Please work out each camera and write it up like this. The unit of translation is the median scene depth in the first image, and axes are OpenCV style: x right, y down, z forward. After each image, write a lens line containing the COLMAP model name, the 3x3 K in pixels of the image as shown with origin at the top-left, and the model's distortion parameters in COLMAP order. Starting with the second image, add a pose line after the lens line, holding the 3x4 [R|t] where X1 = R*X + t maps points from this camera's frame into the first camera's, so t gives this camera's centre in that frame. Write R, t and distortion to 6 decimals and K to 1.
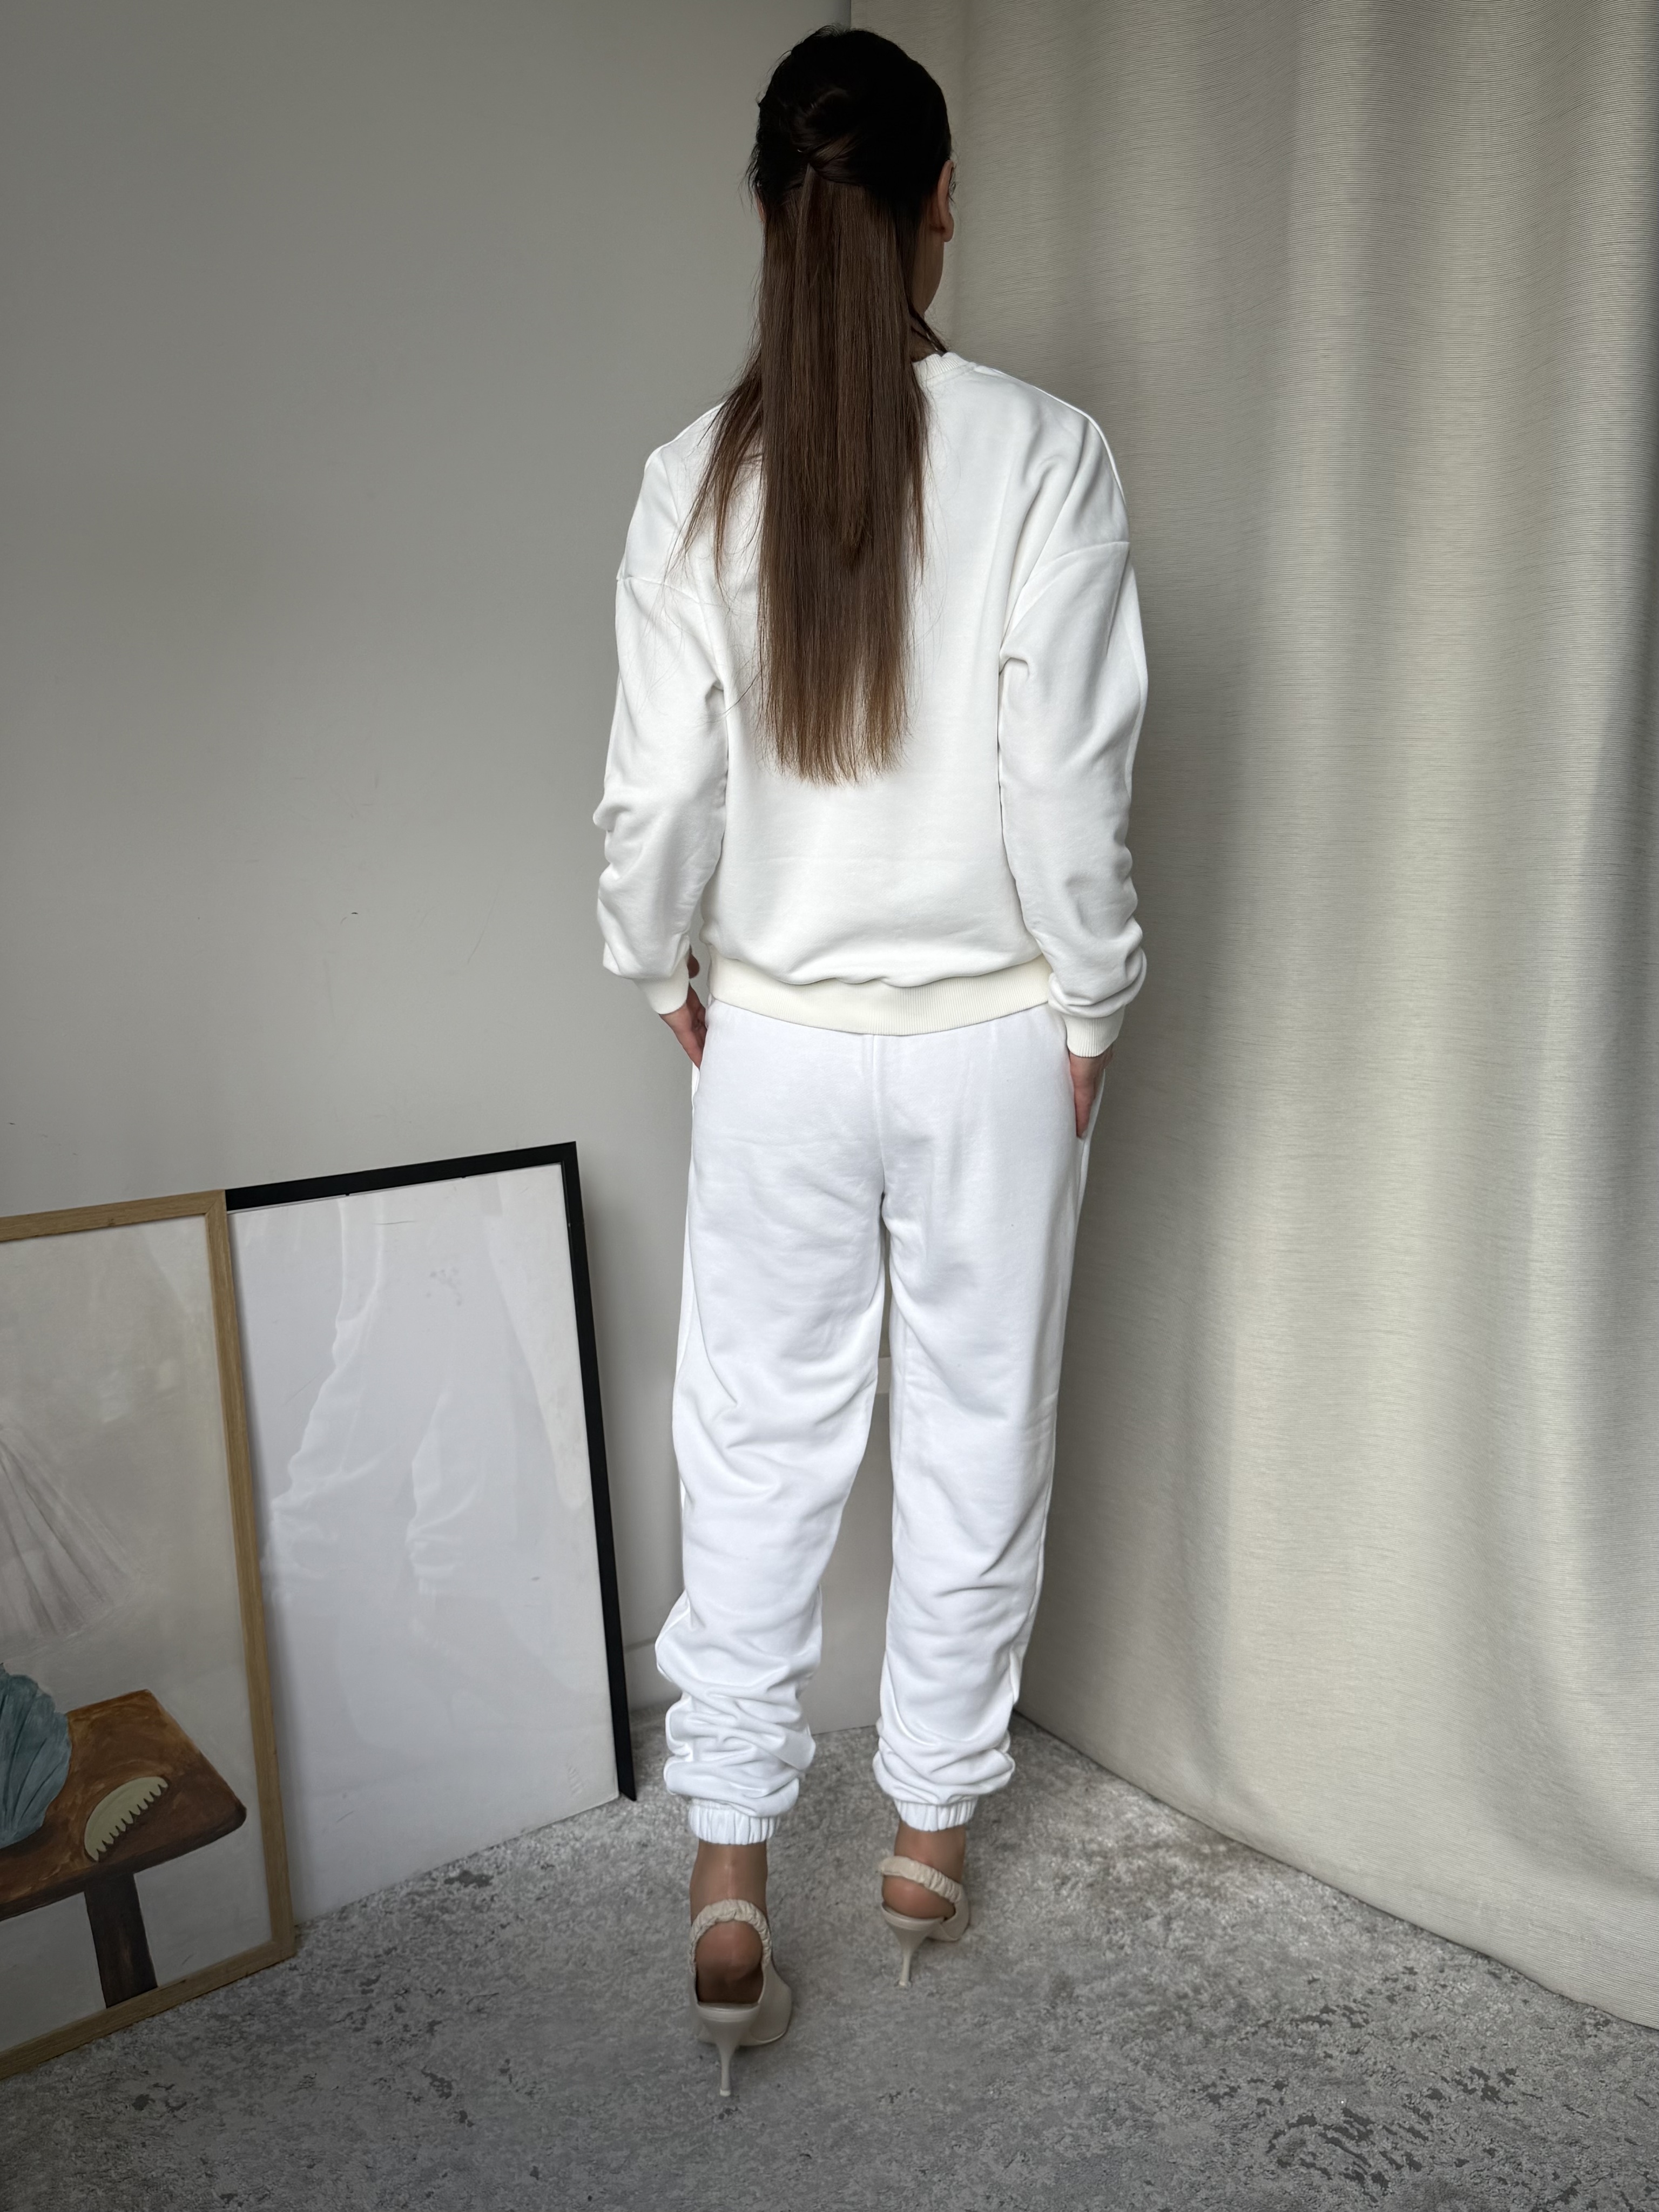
lens RADIAL K [[1400.1, 0, 832.1], [0, 1400.1, 1107.3], [0, 0, 1]] dist [-0.043109, 0.008428]
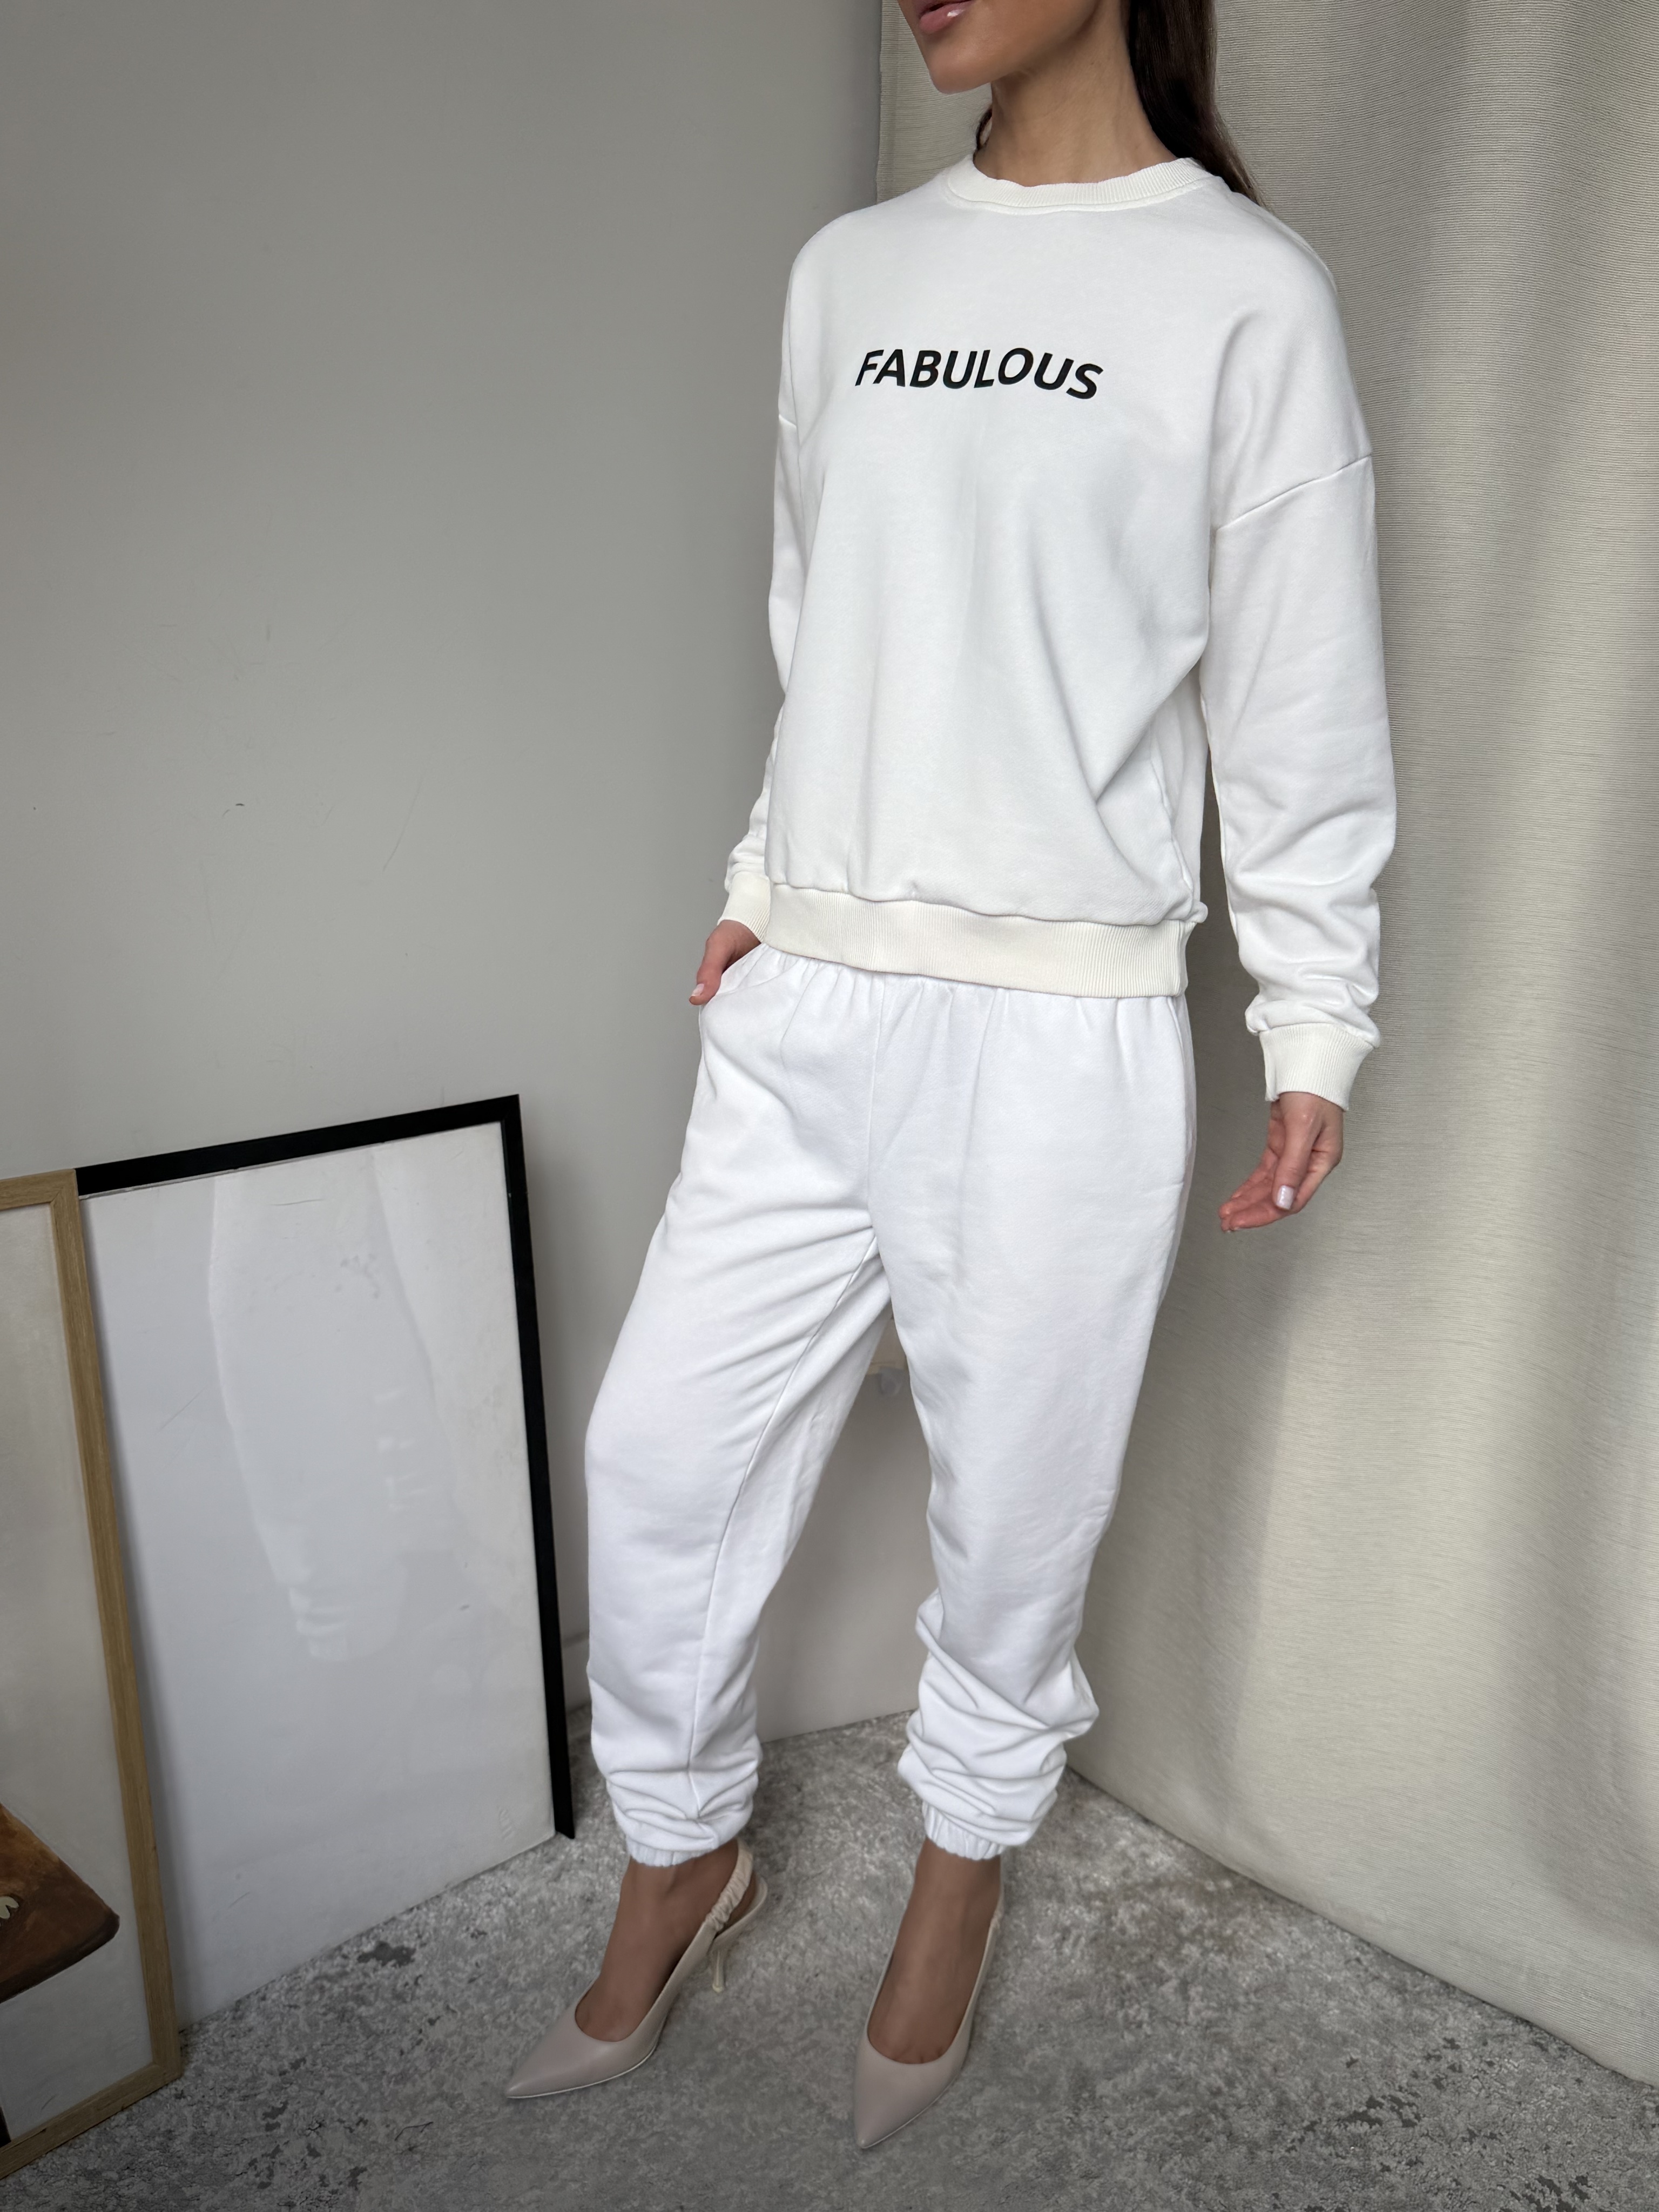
lens RADIAL K [[1400.1, 0, 828.7], [0, 1400.1, 1107.0], [0, 0, 1]] dist [-0.043109, 0.008428]
pose [[0.995672, 0.025749, 0.089303, -0.086703], [-0.034278, 0.994856, 0.095322, -0.061142], [-0.086390, -0.097970, 0.991433, 0.196582]]
